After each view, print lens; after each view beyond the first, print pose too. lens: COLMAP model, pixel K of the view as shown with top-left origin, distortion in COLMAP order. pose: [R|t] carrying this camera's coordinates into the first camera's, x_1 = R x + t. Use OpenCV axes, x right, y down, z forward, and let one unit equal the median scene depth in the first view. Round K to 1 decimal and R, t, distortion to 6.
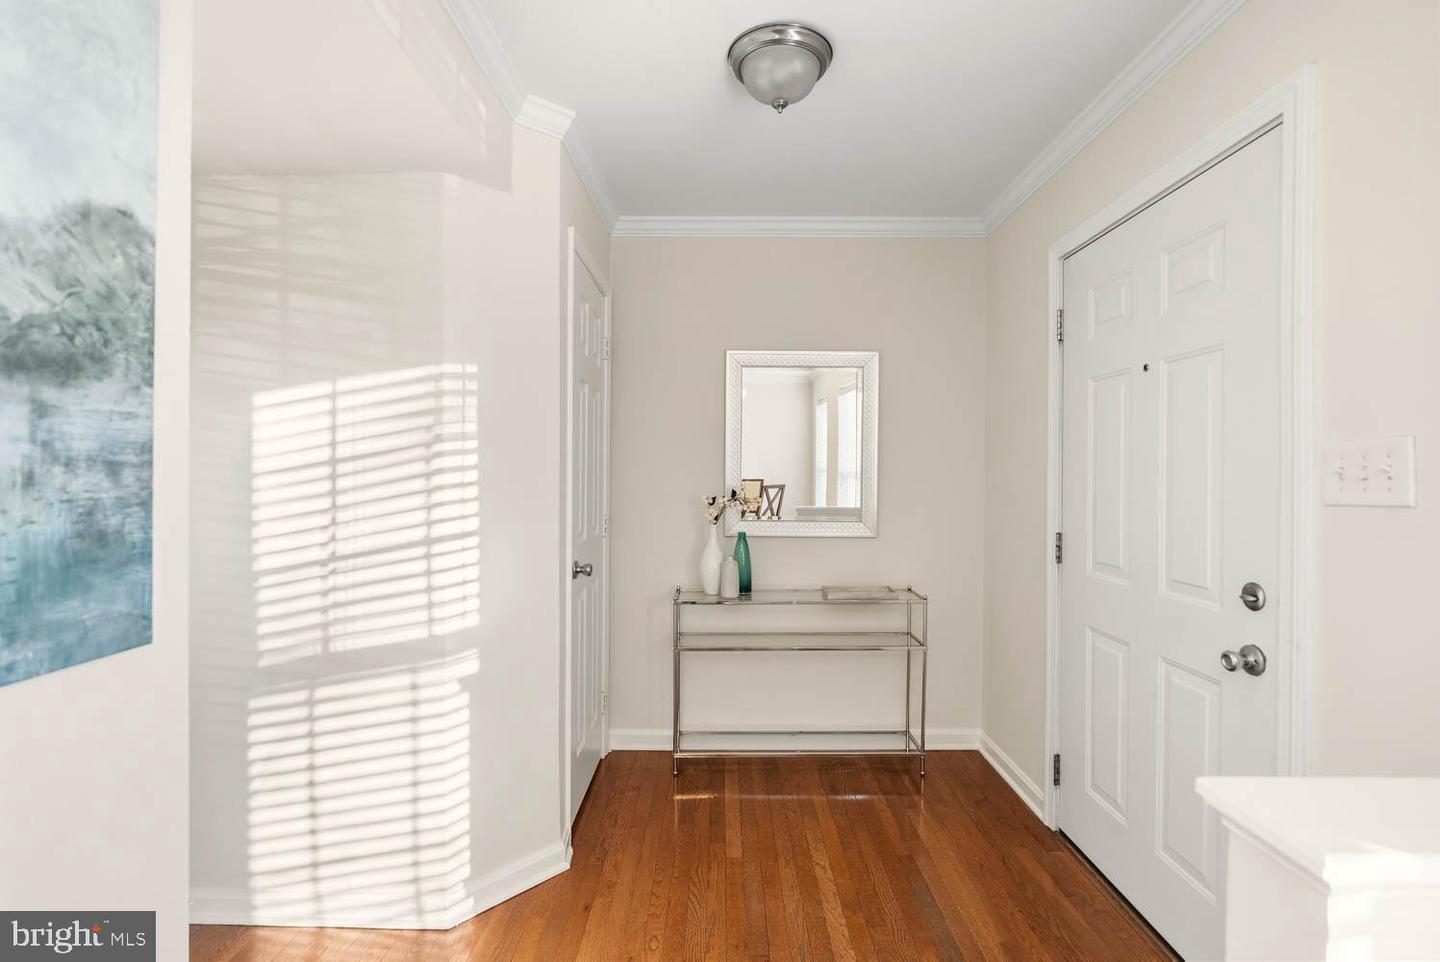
lens RADIAL K [[654.9, 0, 720.0], [0, 654.9, 481.0], [0, 0, 1]] dist [0.000151, 0.000111]
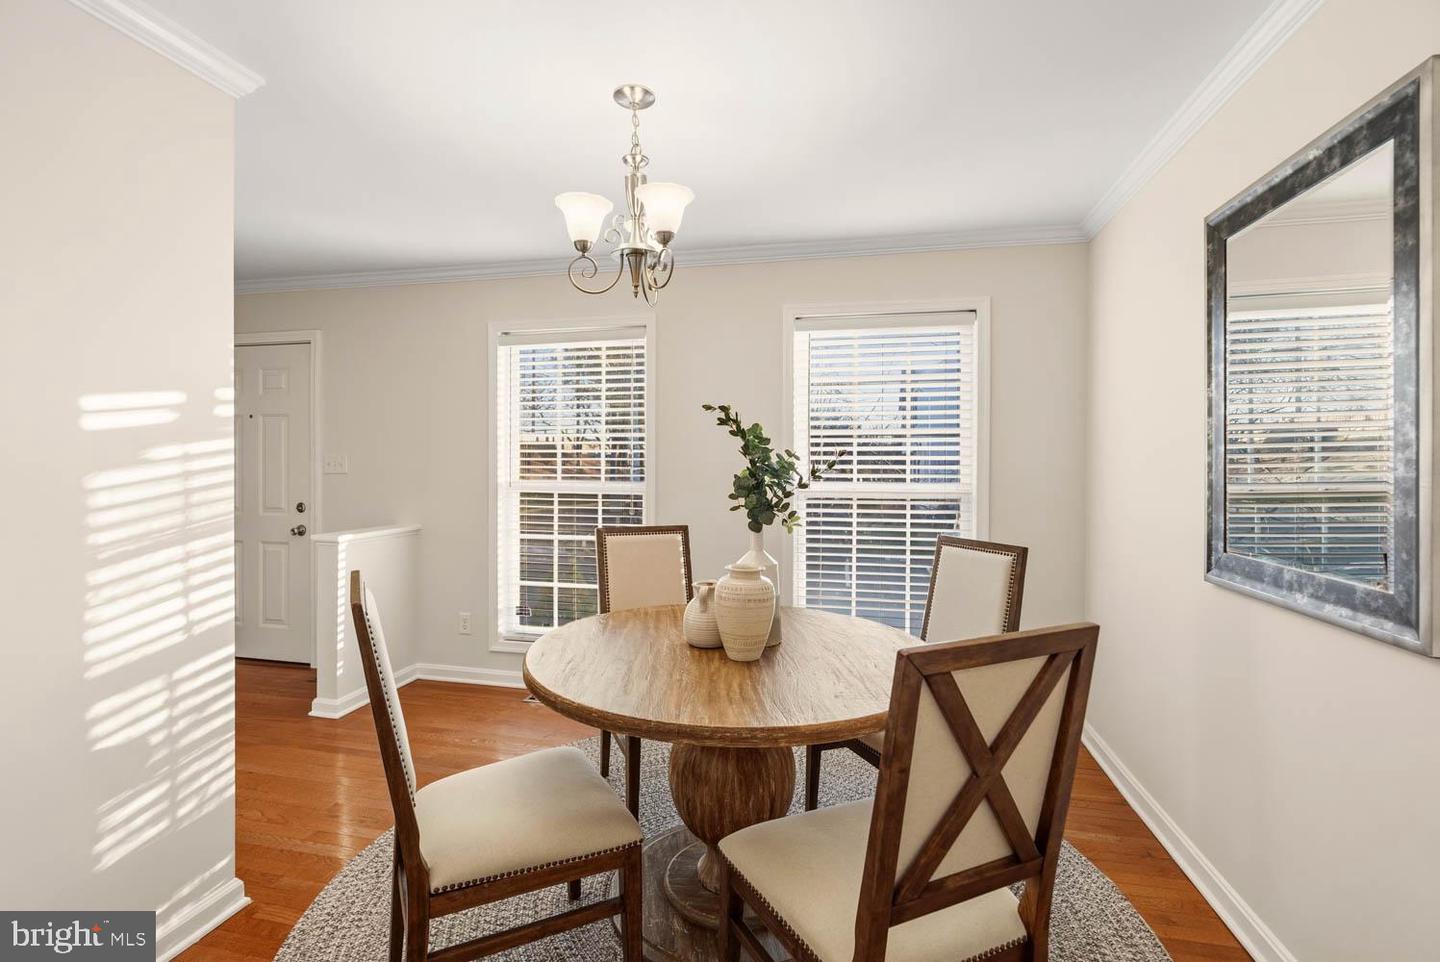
lens RADIAL K [[647.9, 0, 717.0], [0, 647.9, 472.1], [0, 0, 1]] dist [0.001295, 0.000111]
pose [[0.211842, -0.010962, 0.977242, -1.765836], [0.005152, 0.999936, 0.010100, 0.007972], [-0.977290, 0.002895, 0.211885, -1.543822]]
